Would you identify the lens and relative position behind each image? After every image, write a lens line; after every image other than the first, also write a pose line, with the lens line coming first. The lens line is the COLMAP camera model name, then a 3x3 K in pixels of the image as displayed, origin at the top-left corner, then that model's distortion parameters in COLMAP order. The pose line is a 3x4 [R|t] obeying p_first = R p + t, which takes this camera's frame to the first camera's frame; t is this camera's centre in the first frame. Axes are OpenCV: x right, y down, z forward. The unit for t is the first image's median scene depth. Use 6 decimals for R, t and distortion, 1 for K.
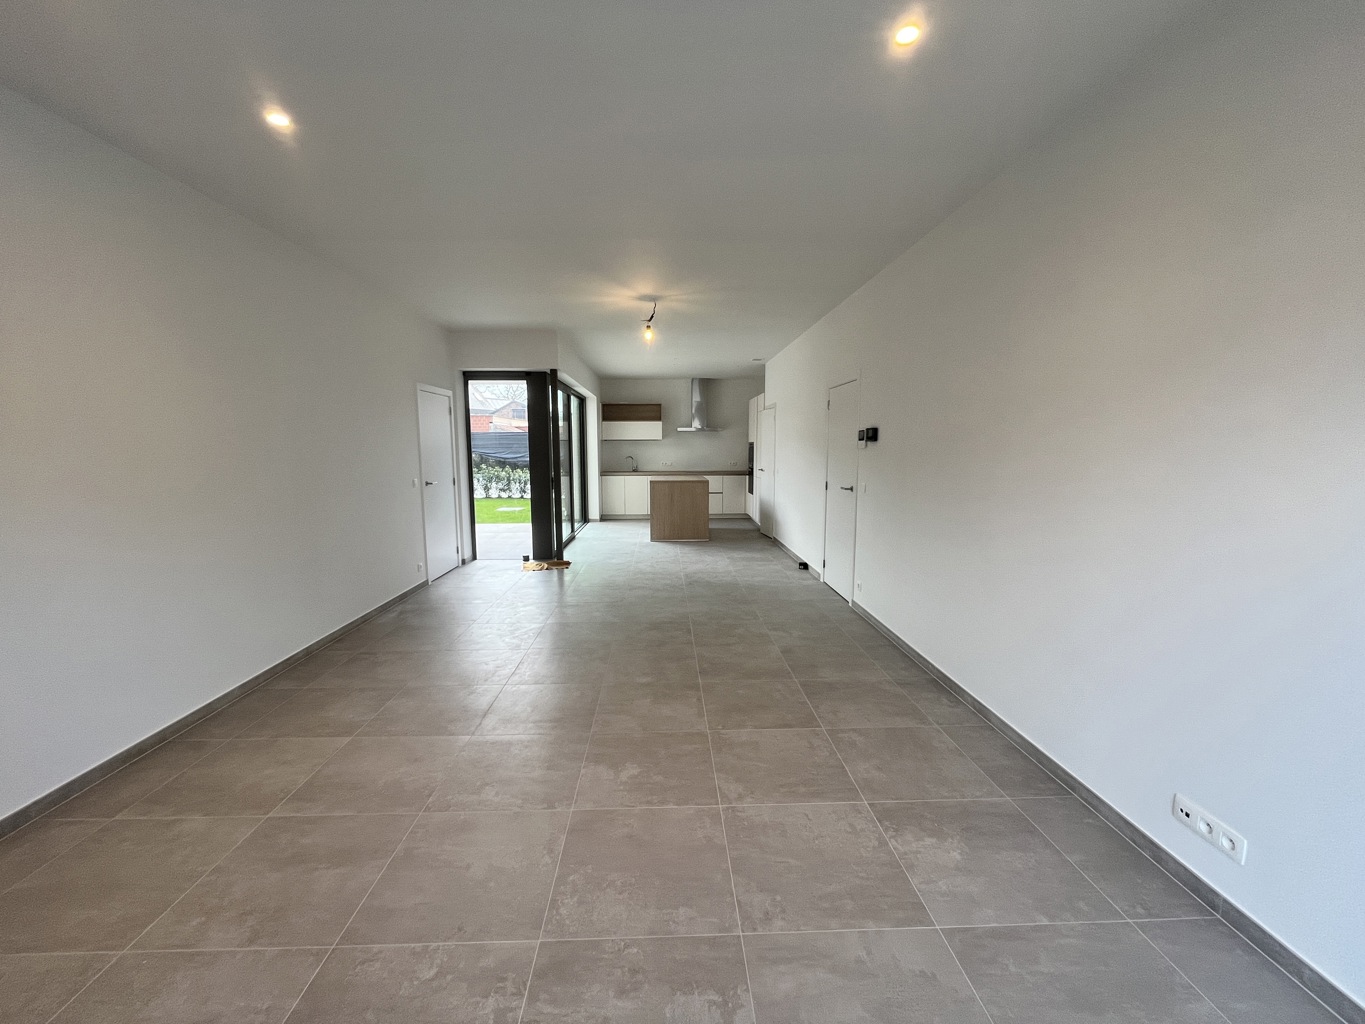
lens RADIAL K [[555.7, 0, 682.5], [0, 555.7, 512.0], [0, 0, 1]] dist [-0.001839, 0.000265]
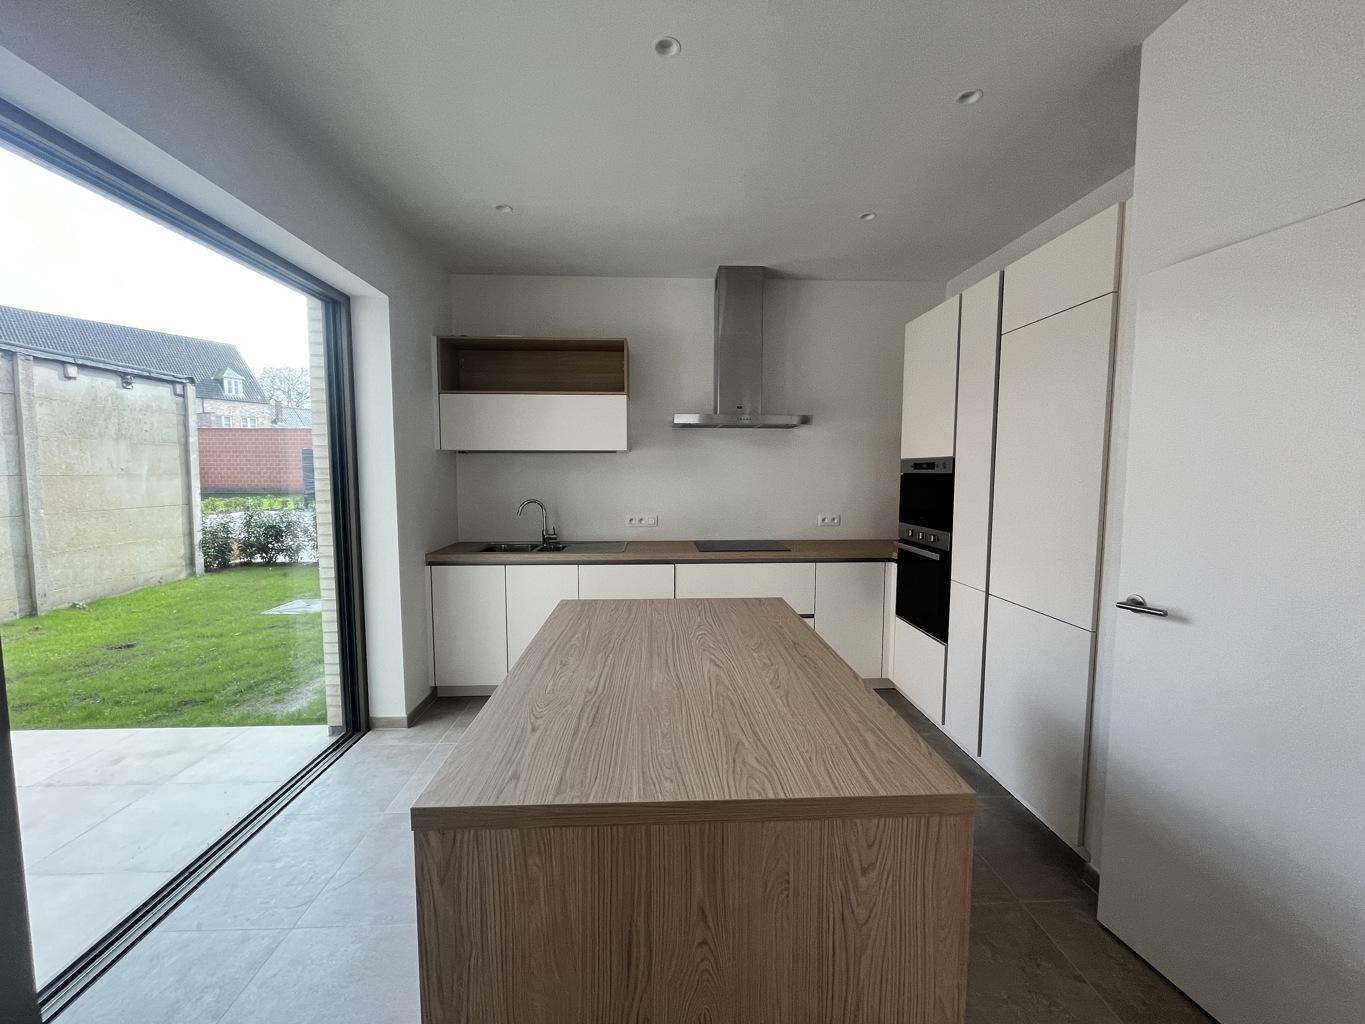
lens RADIAL K [[555.7, 0, 682.5], [0, 555.7, 512.0], [0, 0, 1]] dist [-0.001839, 0.000265]
pose [[0.999869, 0.003811, 0.015754, -0.008807], [-0.003196, 0.999239, -0.038870, -0.082001], [-0.015890, 0.038815, 0.999120, 0.674063]]
